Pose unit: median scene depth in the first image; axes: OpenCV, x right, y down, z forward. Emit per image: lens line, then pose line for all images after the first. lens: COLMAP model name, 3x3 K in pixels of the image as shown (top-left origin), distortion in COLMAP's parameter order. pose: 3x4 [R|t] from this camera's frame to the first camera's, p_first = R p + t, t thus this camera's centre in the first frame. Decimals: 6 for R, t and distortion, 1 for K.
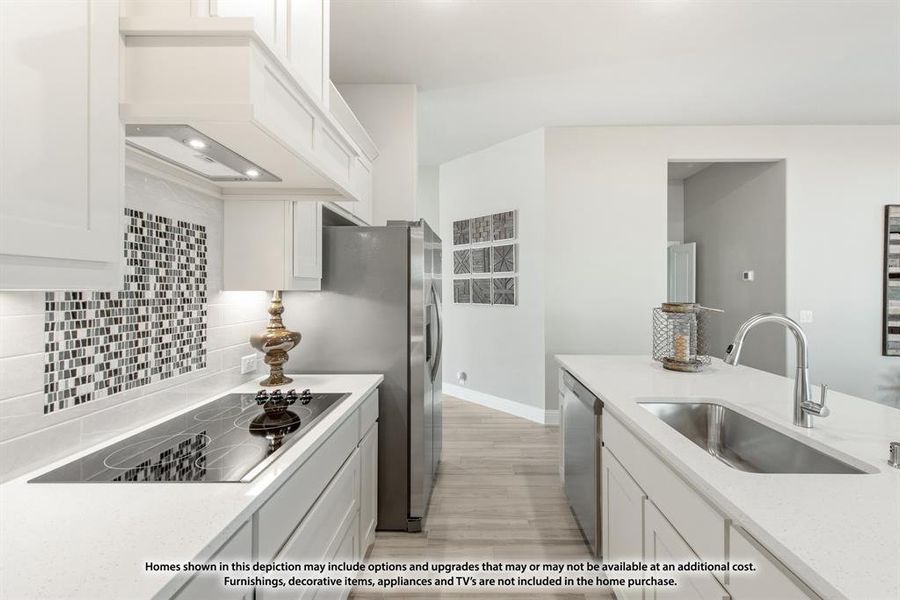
lens RADIAL K [[361.3, 0, 446.4], [0, 361.3, 291.9], [0, 0, 1]] dist [0.006903, -0.001425]
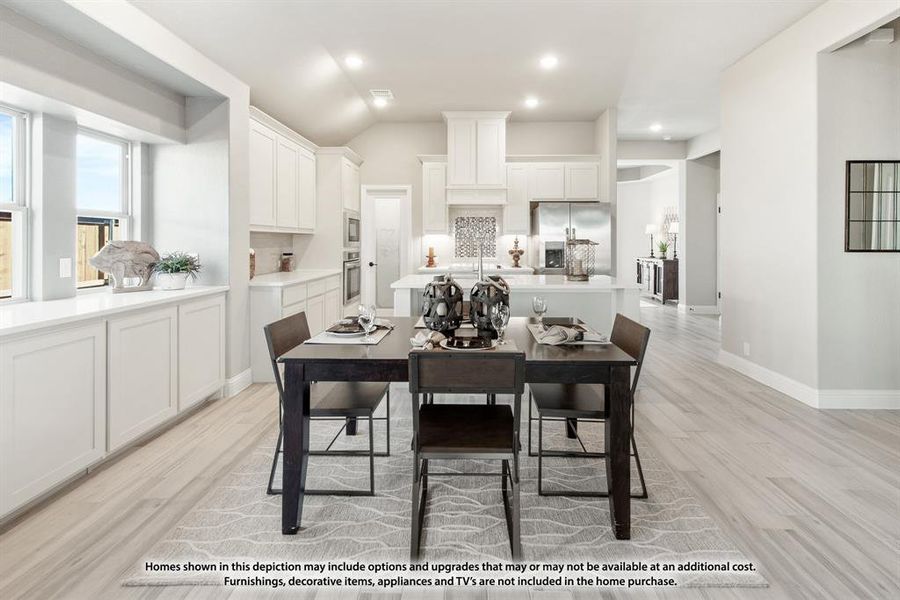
lens RADIAL K [[436.6, 0, 462.9], [0, 436.6, 241.2], [0, 0, 1]] dist [0.012961, -0.001146]
pose [[0.045302, -0.006229, -0.998954, 4.037646], [-0.000780, 0.999980, -0.006271, 0.092530], [0.998973, 0.001064, 0.045296, 0.571045]]
